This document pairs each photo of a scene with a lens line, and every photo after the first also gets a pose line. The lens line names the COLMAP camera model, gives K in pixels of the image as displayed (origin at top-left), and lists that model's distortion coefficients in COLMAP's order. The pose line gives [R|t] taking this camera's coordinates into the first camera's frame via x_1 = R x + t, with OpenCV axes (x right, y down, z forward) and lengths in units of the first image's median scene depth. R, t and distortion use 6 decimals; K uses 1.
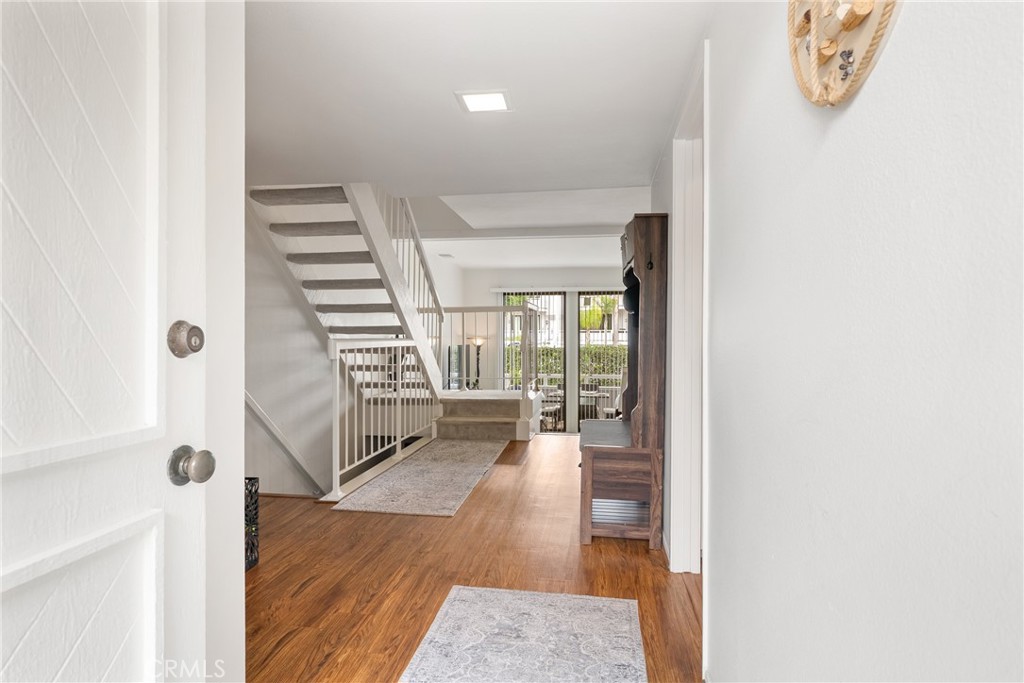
lens RADIAL K [[570.7, 0, 512.0], [0, 570.7, 341.5], [0, 0, 1]] dist [0.000073, 0.000100]
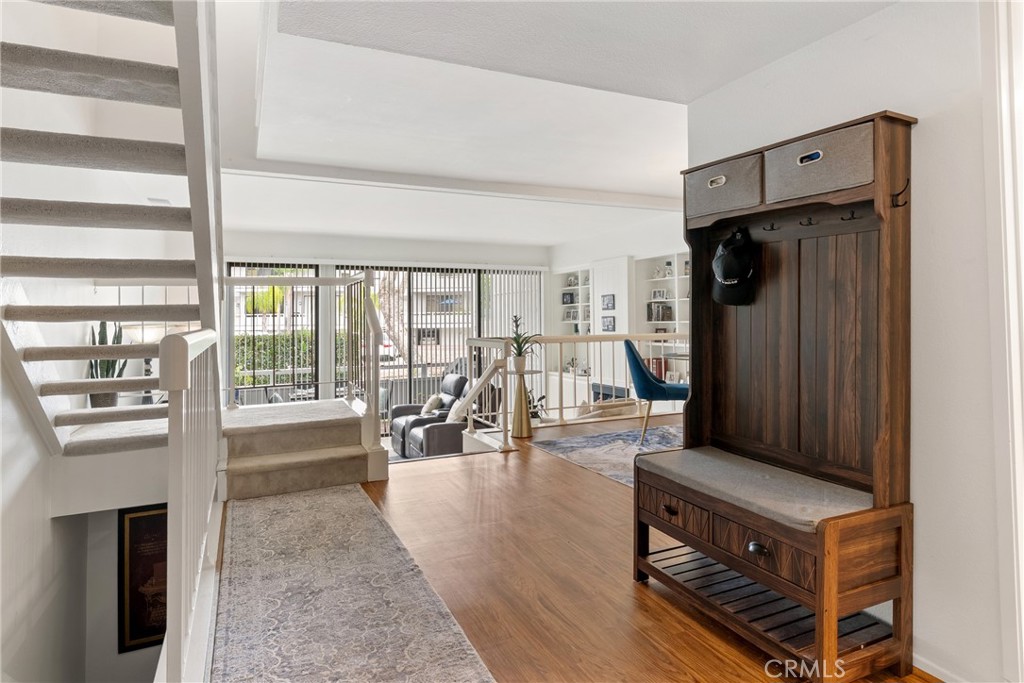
lens RADIAL K [[570.9, 0, 511.2], [0, 570.9, 292.2], [0, 0, 1]] dist [0.001594, 0.000598]
pose [[0.836169, 0.013657, 0.548302, -0.205006], [0.017620, 0.998505, -0.051741, -0.006095], [-0.548189, 0.052925, 0.834678, 0.338502]]
